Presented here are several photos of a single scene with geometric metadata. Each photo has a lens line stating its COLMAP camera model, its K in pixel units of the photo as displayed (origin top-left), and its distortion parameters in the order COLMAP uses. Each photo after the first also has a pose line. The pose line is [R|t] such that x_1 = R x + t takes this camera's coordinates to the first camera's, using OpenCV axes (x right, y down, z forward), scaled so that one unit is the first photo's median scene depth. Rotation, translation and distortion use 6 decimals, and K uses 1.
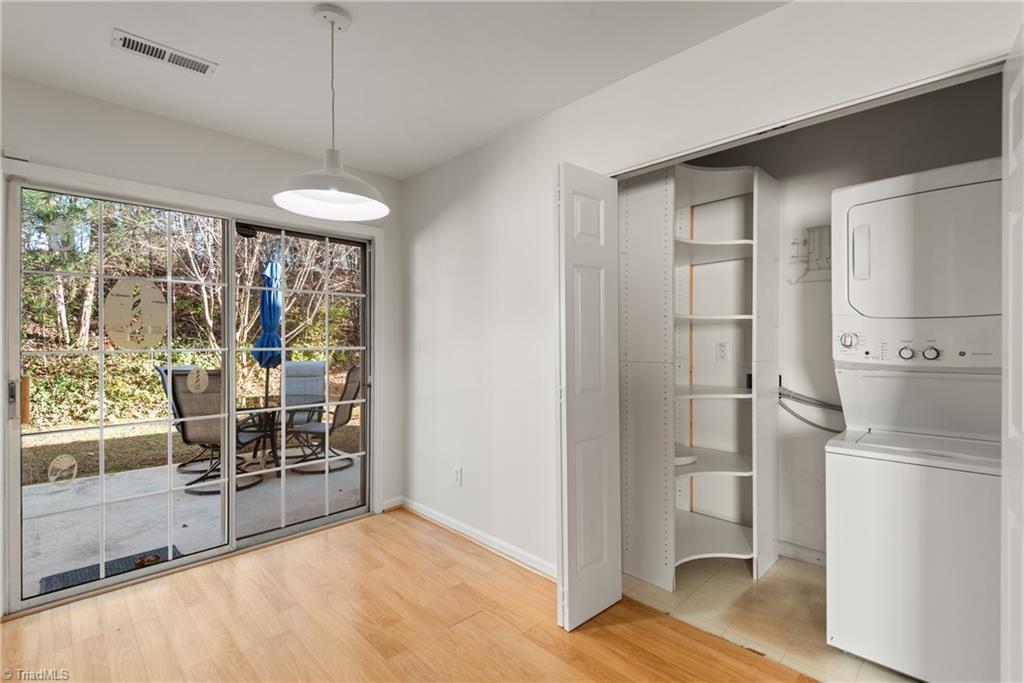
lens RADIAL K [[469.5, 0, 517.4], [0, 469.5, 339.3], [0, 0, 1]] dist [0.010741, -0.005711]
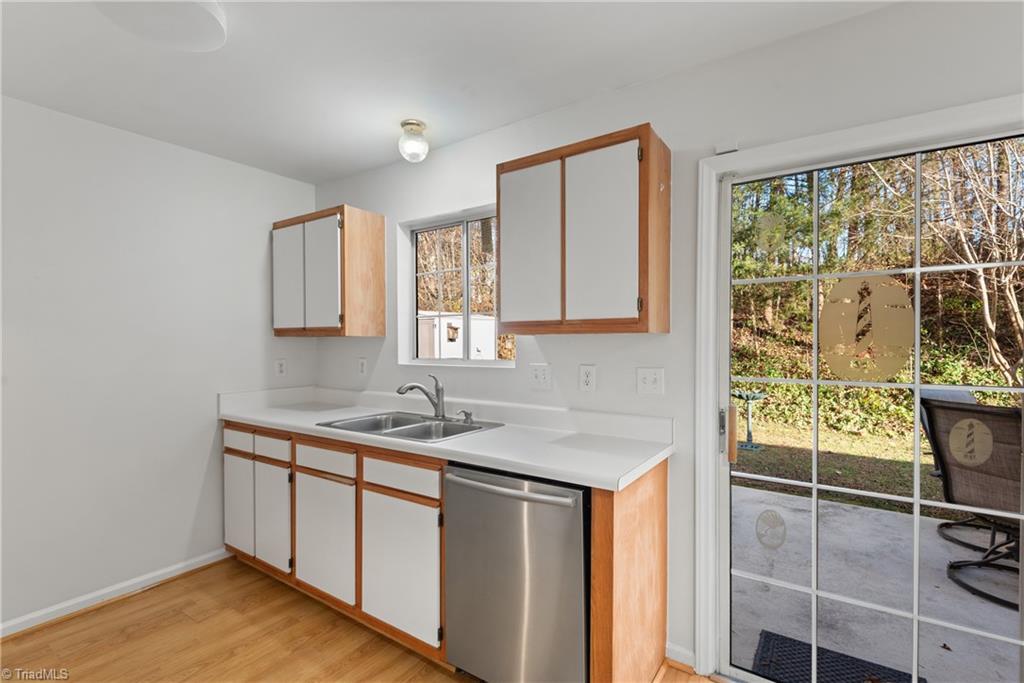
lens RADIAL K [[469.5, 0, 514.6], [0, 469.5, 343.7], [0, 0, 1]] dist [0.010741, -0.005711]
pose [[0.202186, 0.008145, -0.979313, -0.091179], [-0.003213, 0.999966, 0.007653, -0.011963], [0.979342, 0.001599, 0.202205, 0.136837]]
